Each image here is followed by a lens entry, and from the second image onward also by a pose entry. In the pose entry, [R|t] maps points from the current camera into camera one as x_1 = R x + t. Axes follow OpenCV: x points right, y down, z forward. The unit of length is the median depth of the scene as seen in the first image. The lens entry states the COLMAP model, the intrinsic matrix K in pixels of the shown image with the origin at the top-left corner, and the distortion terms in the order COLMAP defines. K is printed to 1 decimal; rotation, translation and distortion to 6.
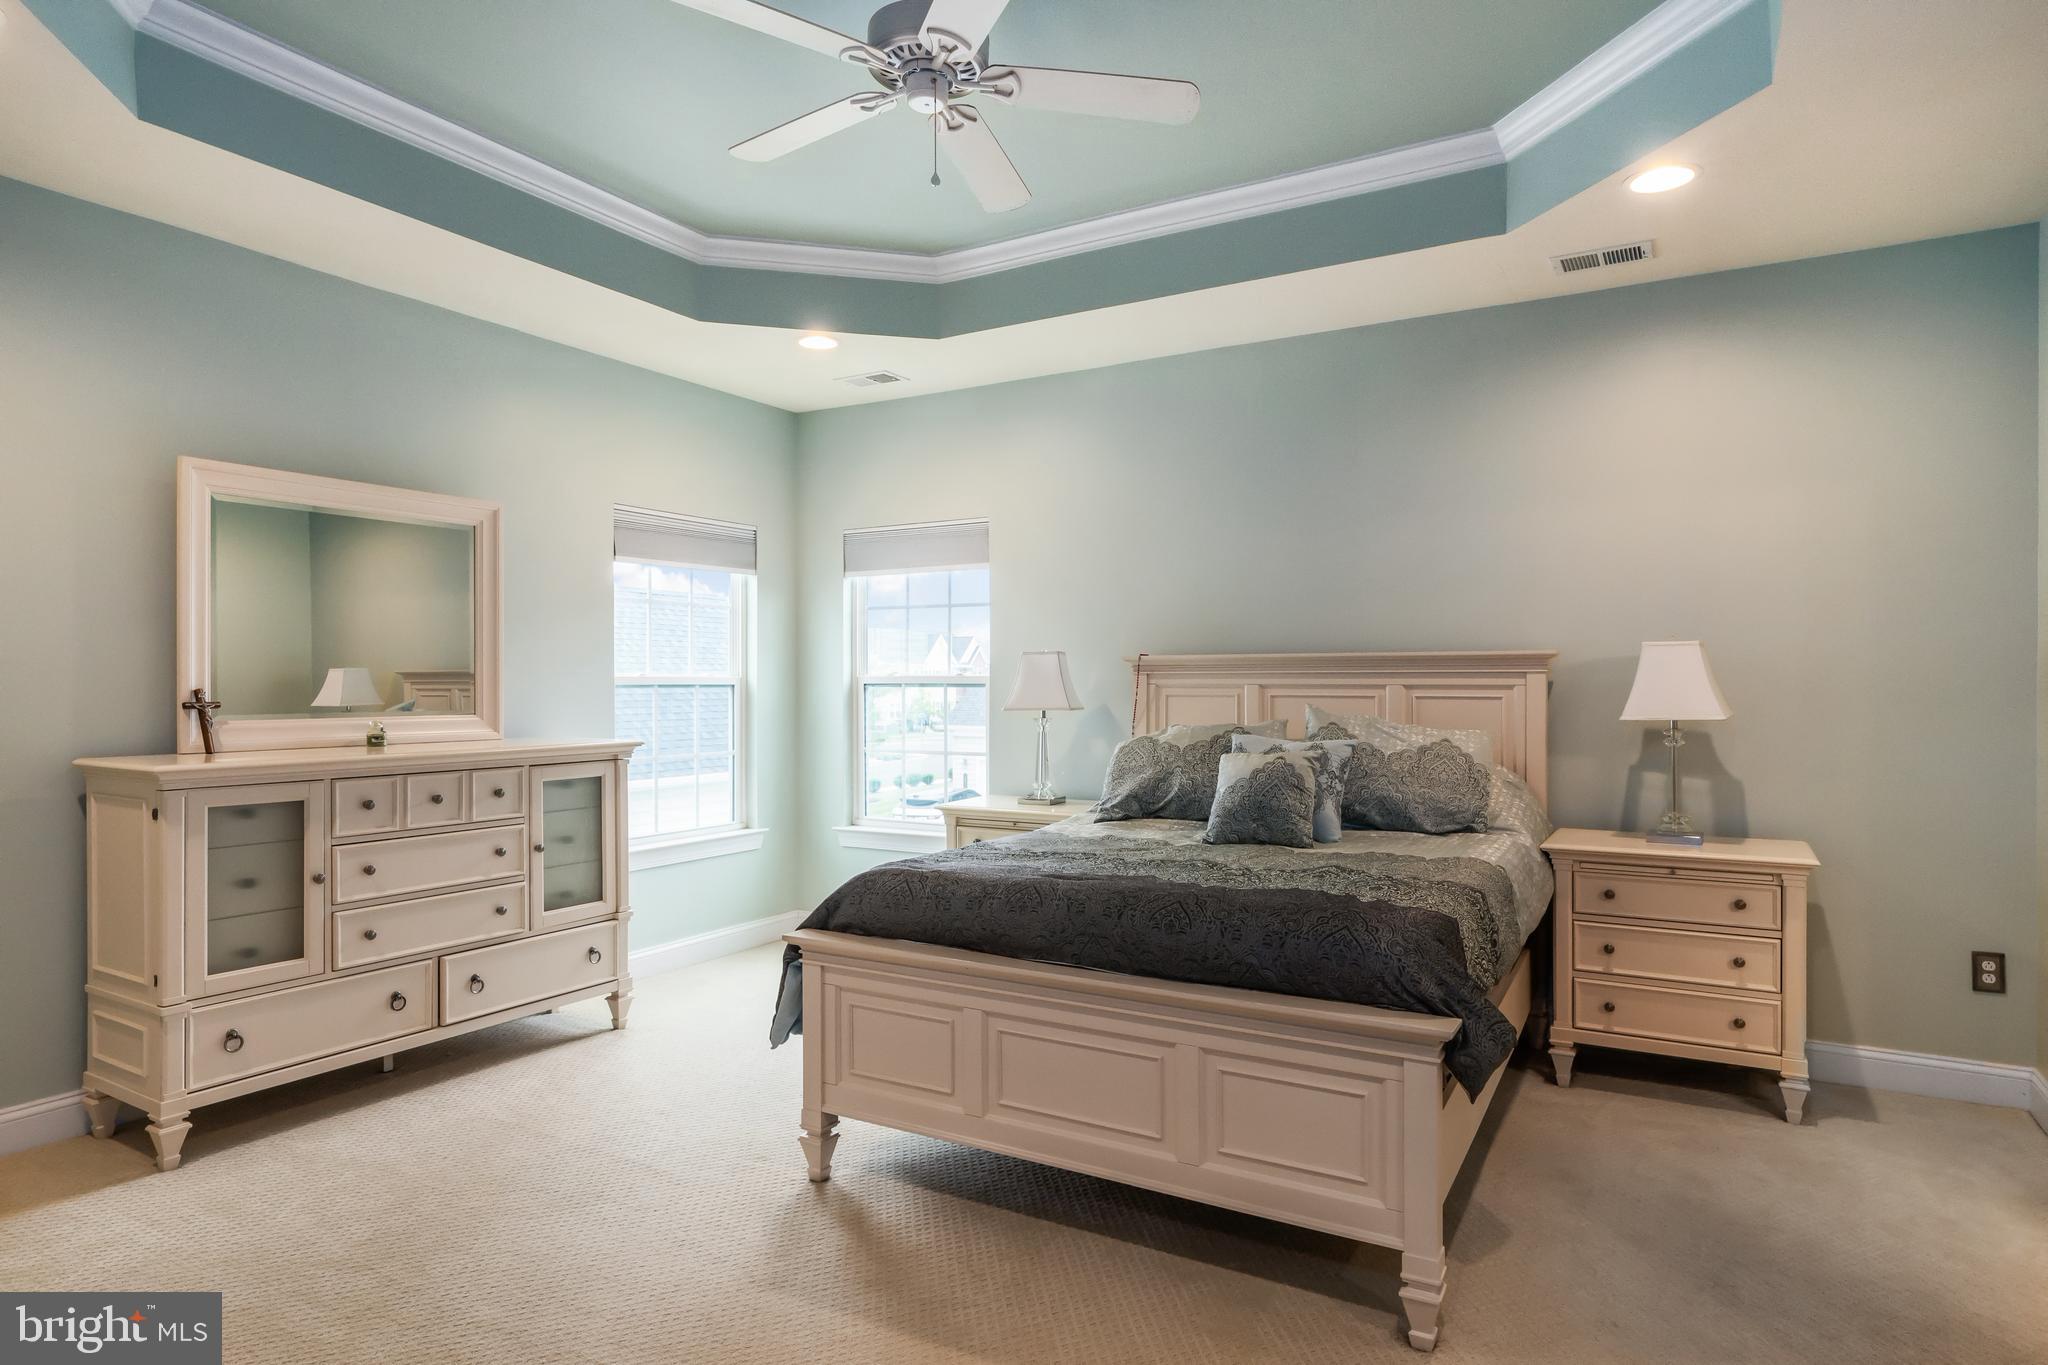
lens RADIAL K [[1122.3, 0, 1019.1], [0, 1122.3, 691.3], [0, 0, 1]] dist [-0.000511, 0.000760]
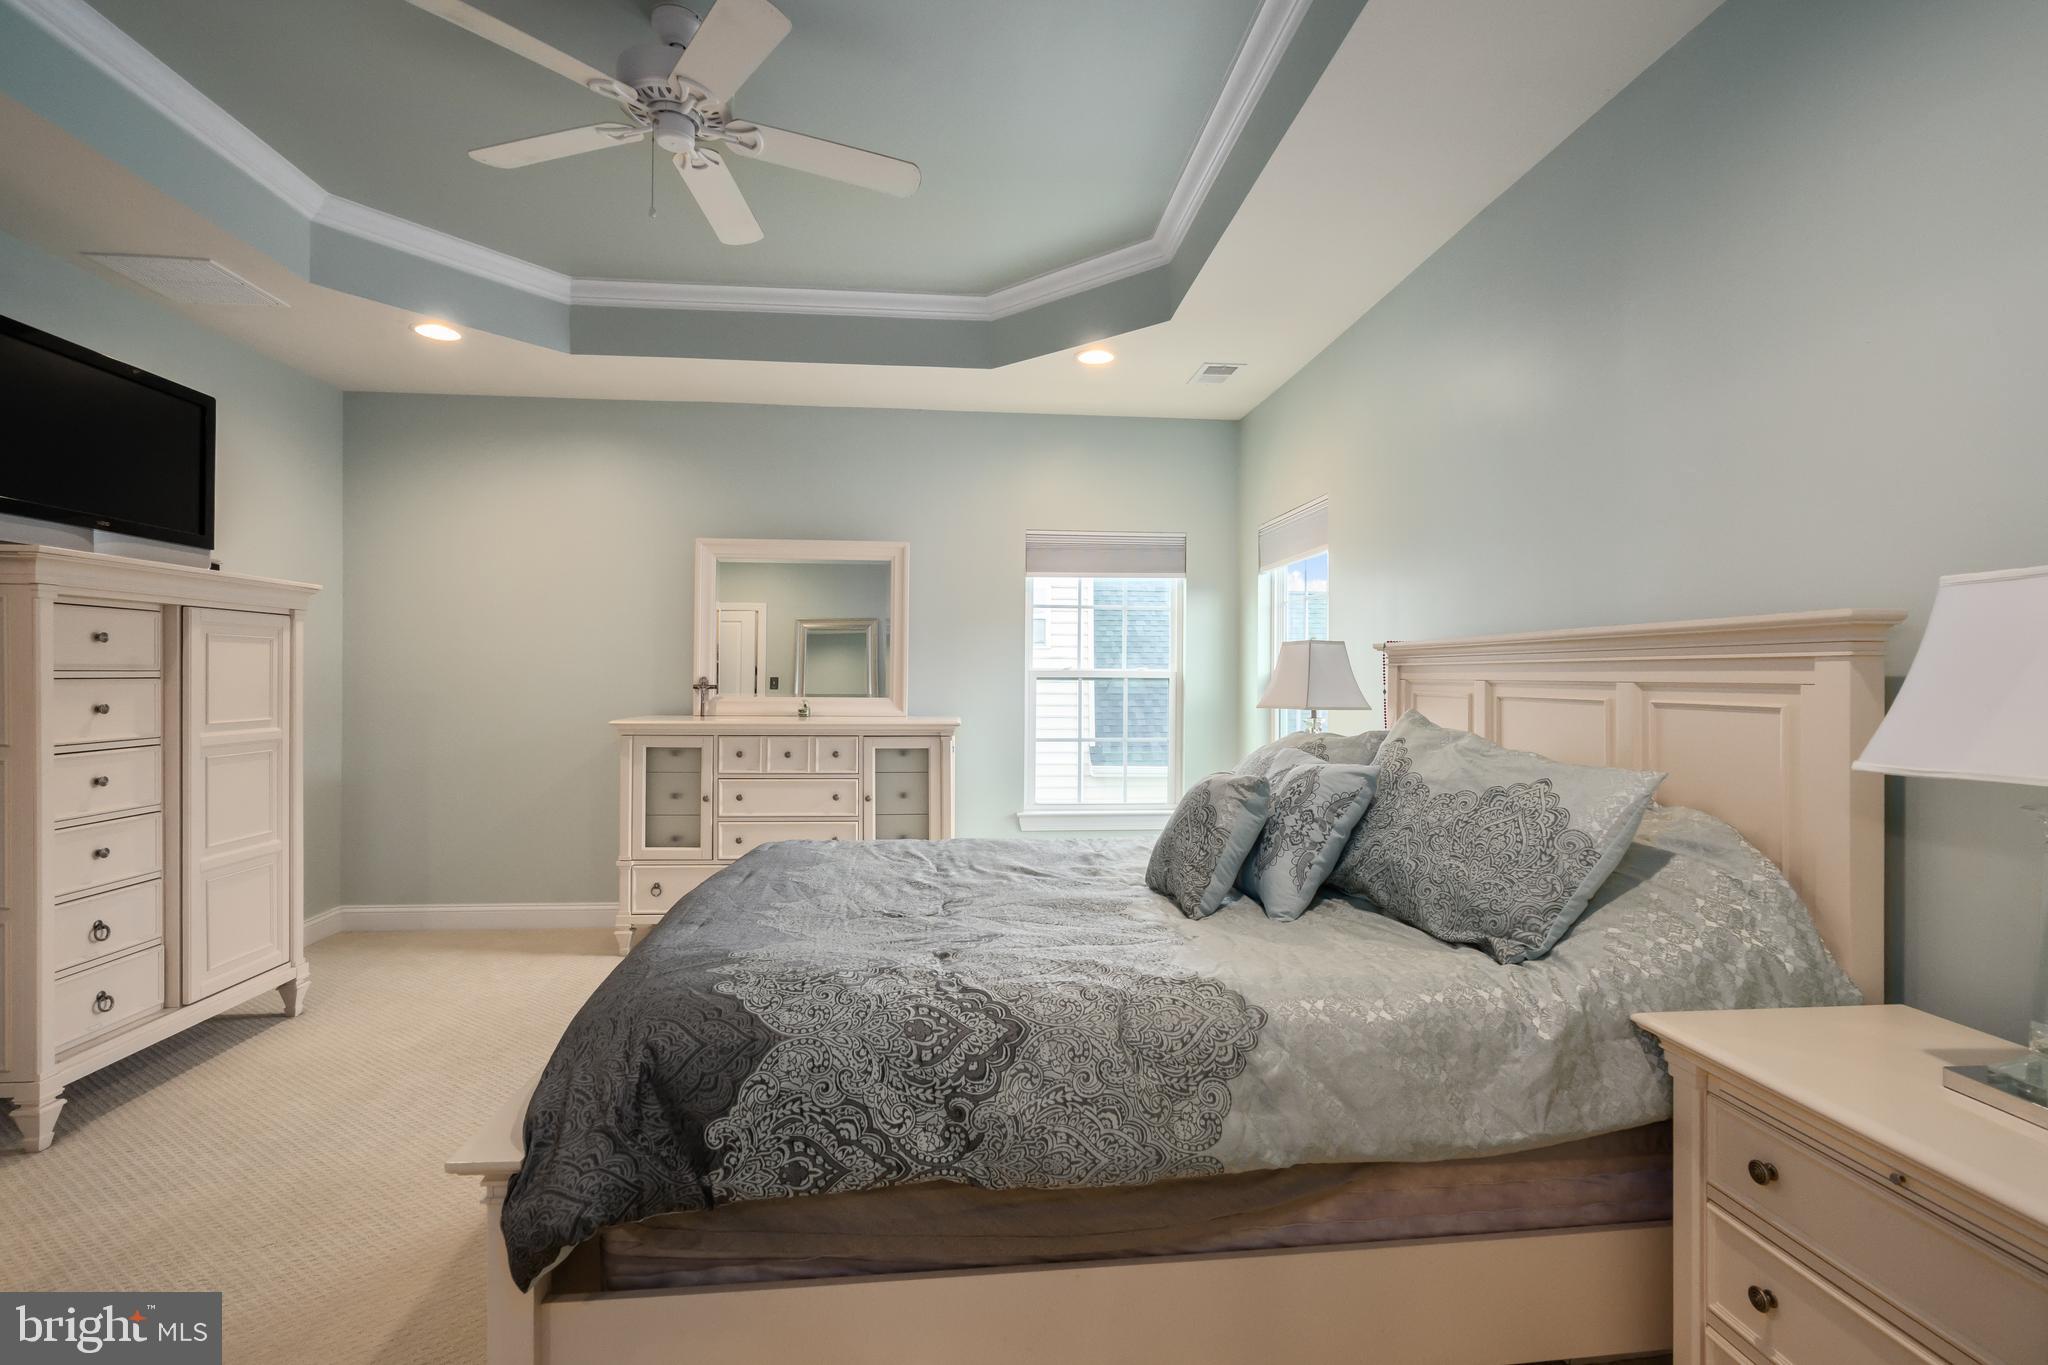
lens RADIAL K [[917.1, 0, 1026.4], [0, 917.1, 679.7], [0, 0, 1]] dist [-0.012555, 0.005704]
pose [[0.599474, 0.007229, -0.800362, 0.575633], [-0.012051, 0.999927, 0.000005, -0.003561], [0.800304, 0.009642, 0.599517, 0.512048]]
